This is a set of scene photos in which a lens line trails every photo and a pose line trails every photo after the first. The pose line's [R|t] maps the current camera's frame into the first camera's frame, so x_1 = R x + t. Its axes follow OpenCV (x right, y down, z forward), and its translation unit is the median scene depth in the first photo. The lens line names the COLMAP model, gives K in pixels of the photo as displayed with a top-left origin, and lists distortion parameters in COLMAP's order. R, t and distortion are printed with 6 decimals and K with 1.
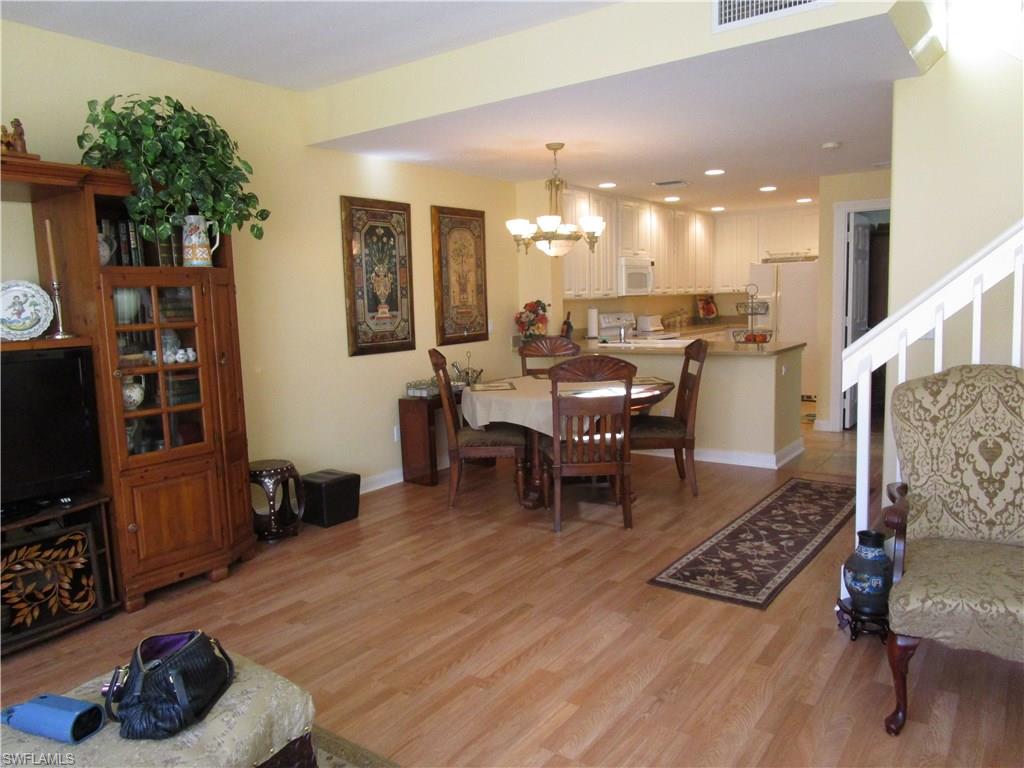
lens RADIAL K [[726.9, 0, 512.0], [0, 726.9, 384.0], [0, 0, 1]] dist [-0.010221, -0.005386]
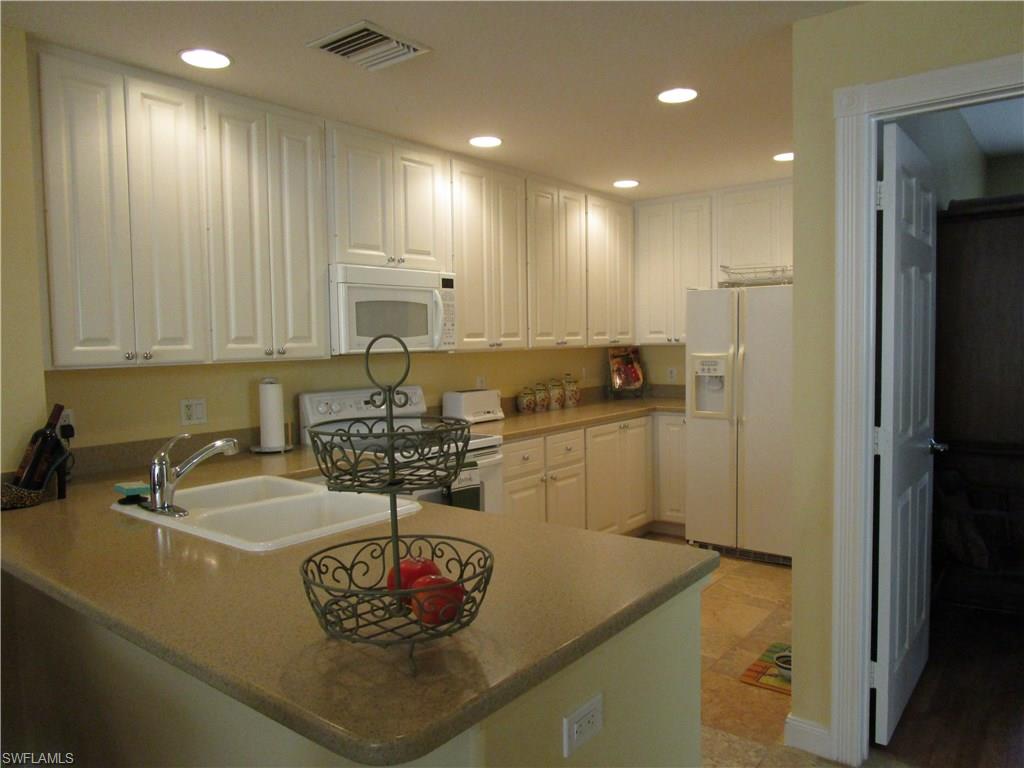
lens RADIAL K [[726.9, 0, 512.0], [0, 726.9, 384.0], [0, 0, 1]] dist [-0.010221, -0.005386]
pose [[0.998793, 0.013596, -0.047189, 0.303086], [-0.016250, 0.998280, -0.056321, -0.090359], [0.046342, 0.057019, 0.997297, 0.645795]]
